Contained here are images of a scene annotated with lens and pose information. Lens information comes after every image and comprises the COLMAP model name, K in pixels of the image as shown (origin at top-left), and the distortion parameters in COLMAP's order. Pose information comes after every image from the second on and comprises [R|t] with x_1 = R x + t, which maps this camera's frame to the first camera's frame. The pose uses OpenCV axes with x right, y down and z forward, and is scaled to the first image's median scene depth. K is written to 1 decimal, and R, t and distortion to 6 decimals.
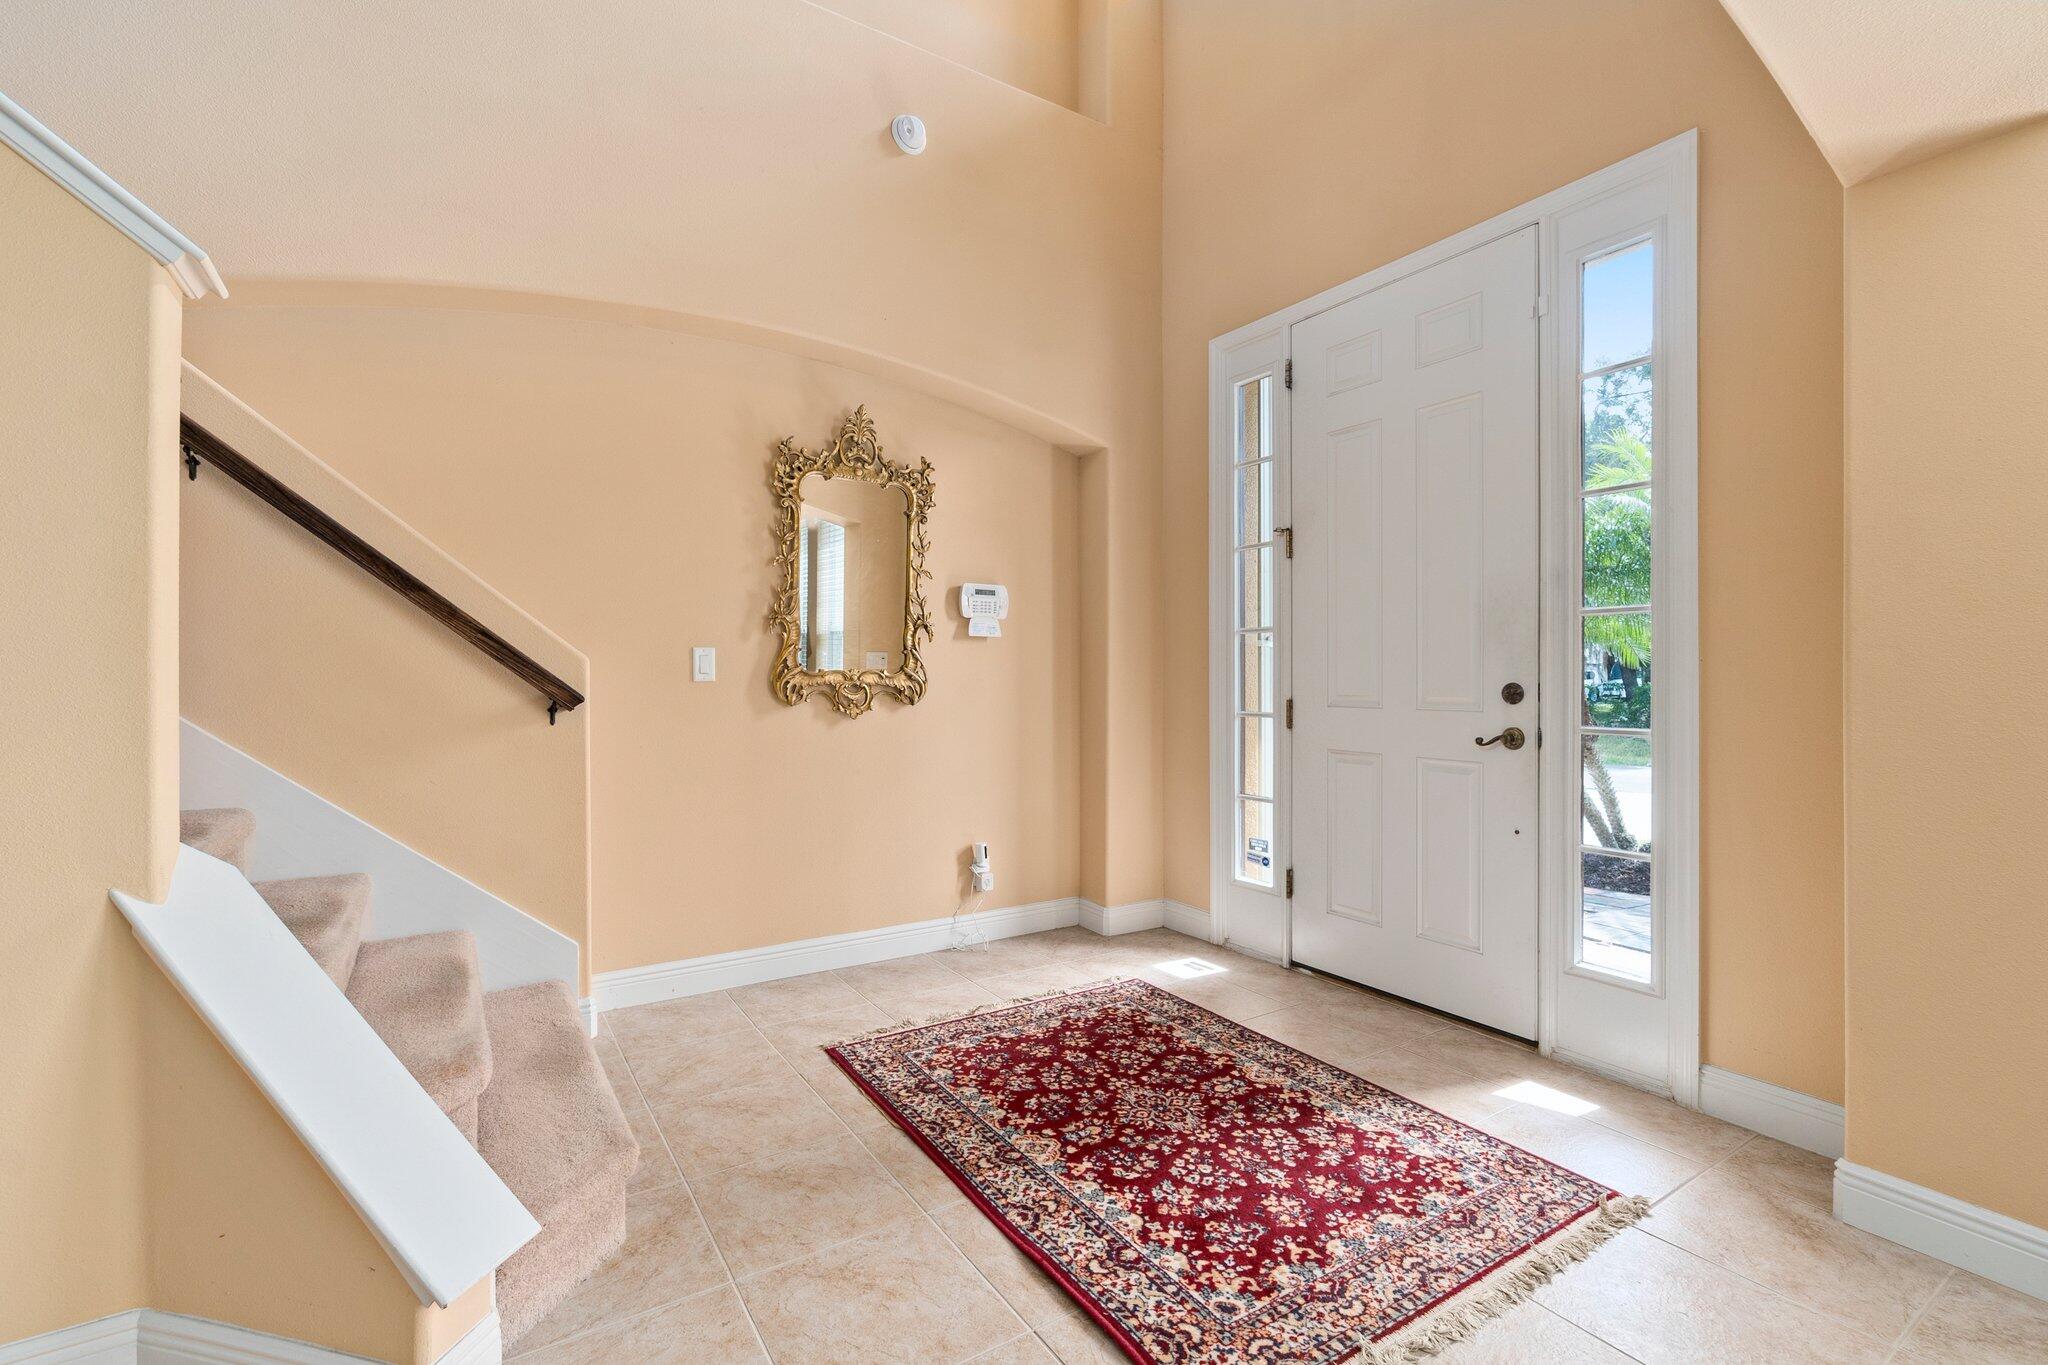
lens RADIAL K [[900.1, 0, 1011.0], [0, 900.1, 685.4], [0, 0, 1]] dist [0.000516, -0.000097]
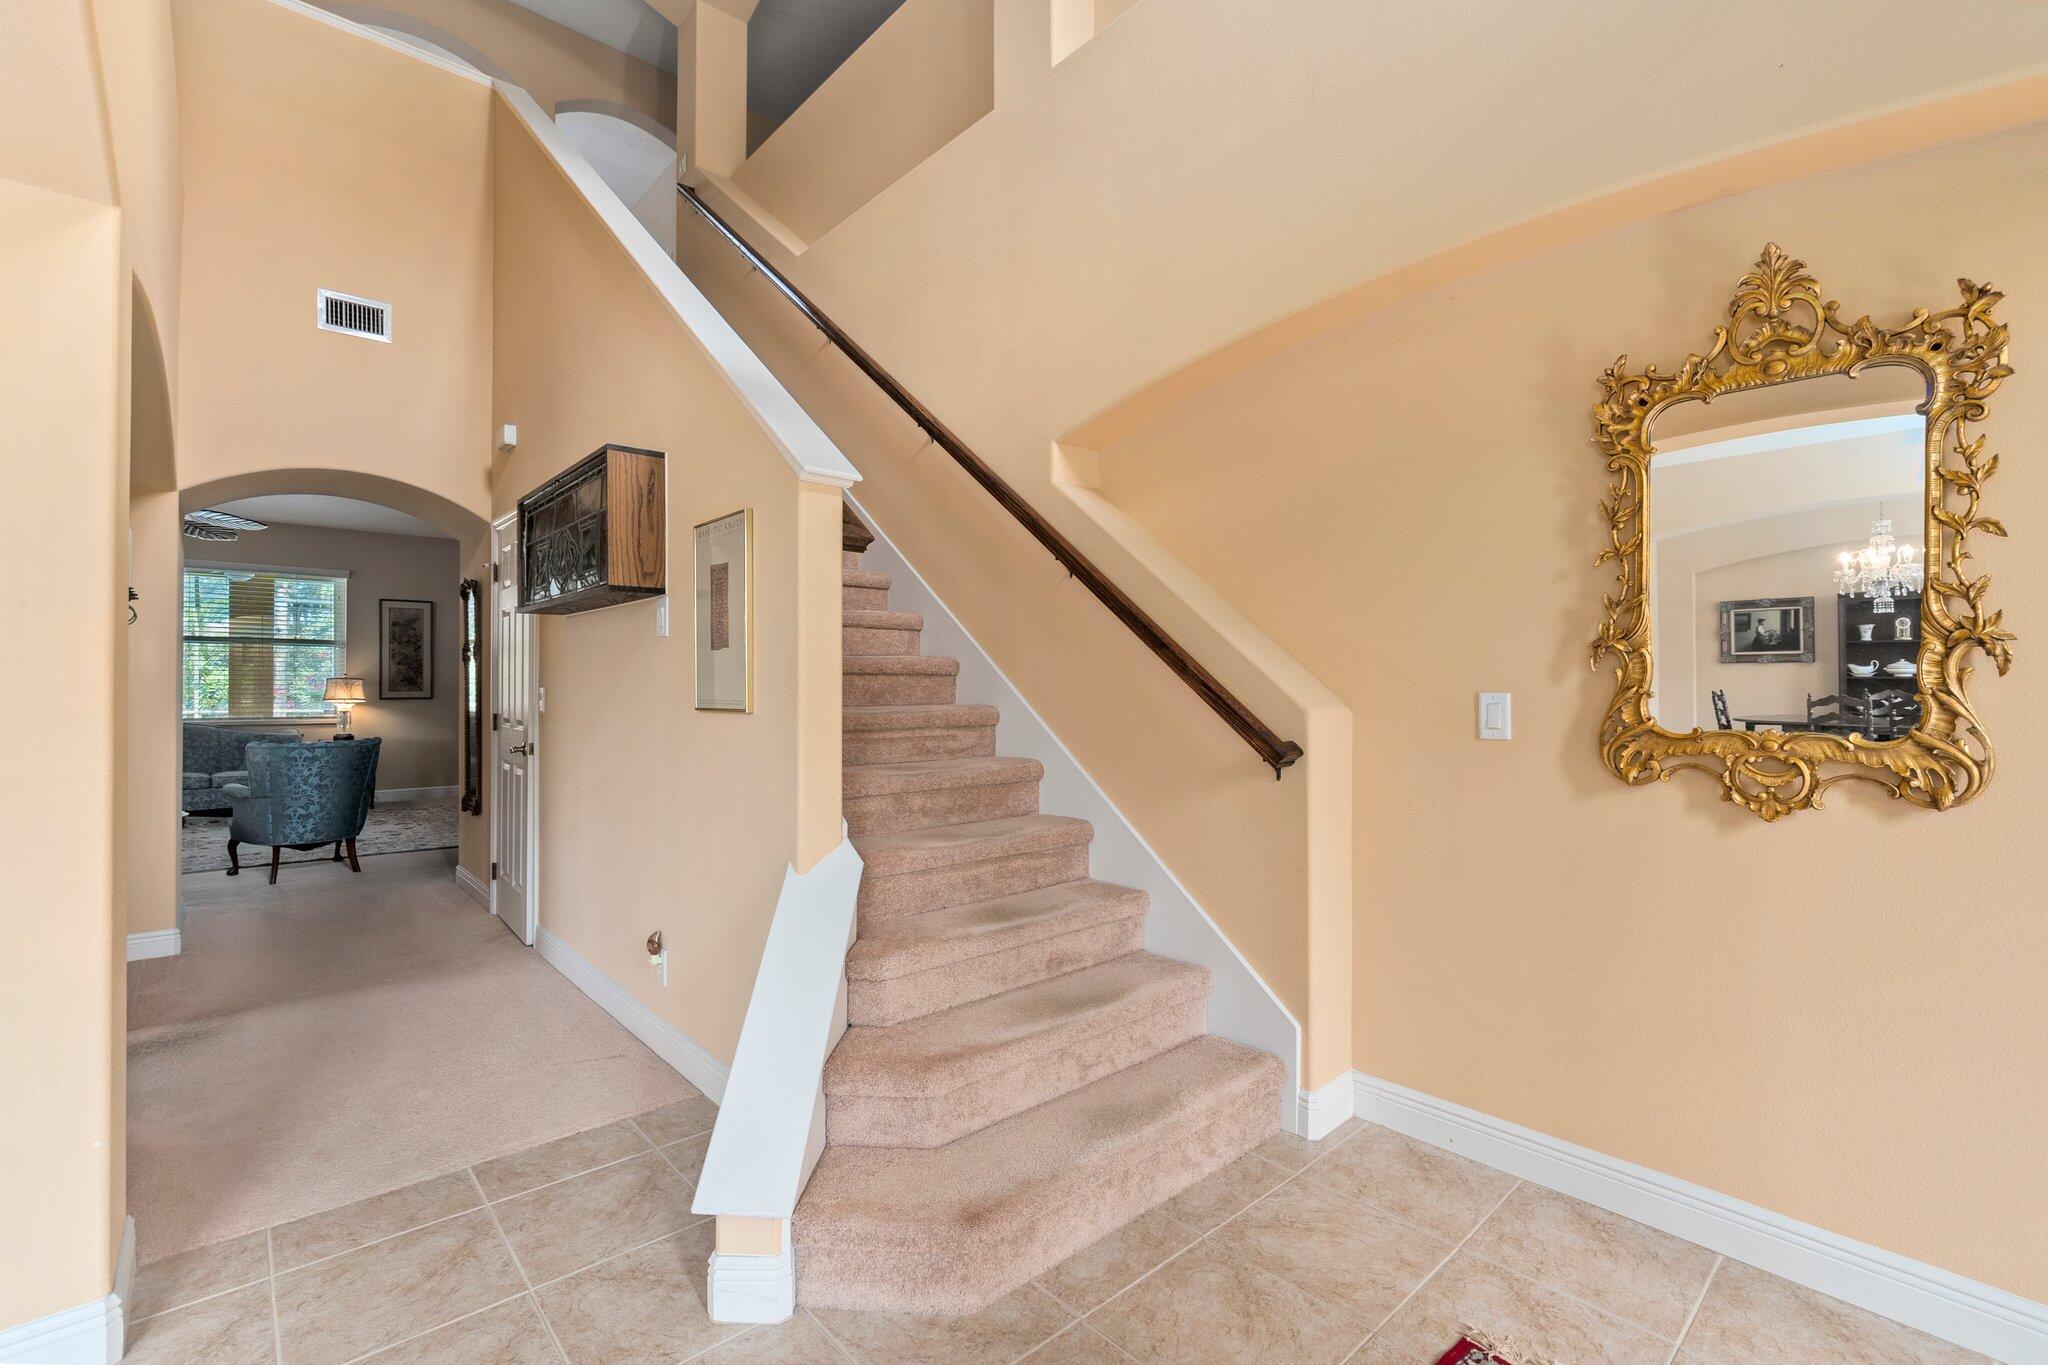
lens RADIAL K [[900.1, 0, 1011.0], [0, 900.1, 685.4], [0, 0, 1]] dist [0.000516, -0.000097]
pose [[0.163520, -0.001065, -0.986539, 0.304284], [-0.010266, 0.999943, -0.002781, -0.040908], [0.986487, 0.010582, 0.163500, 0.478814]]
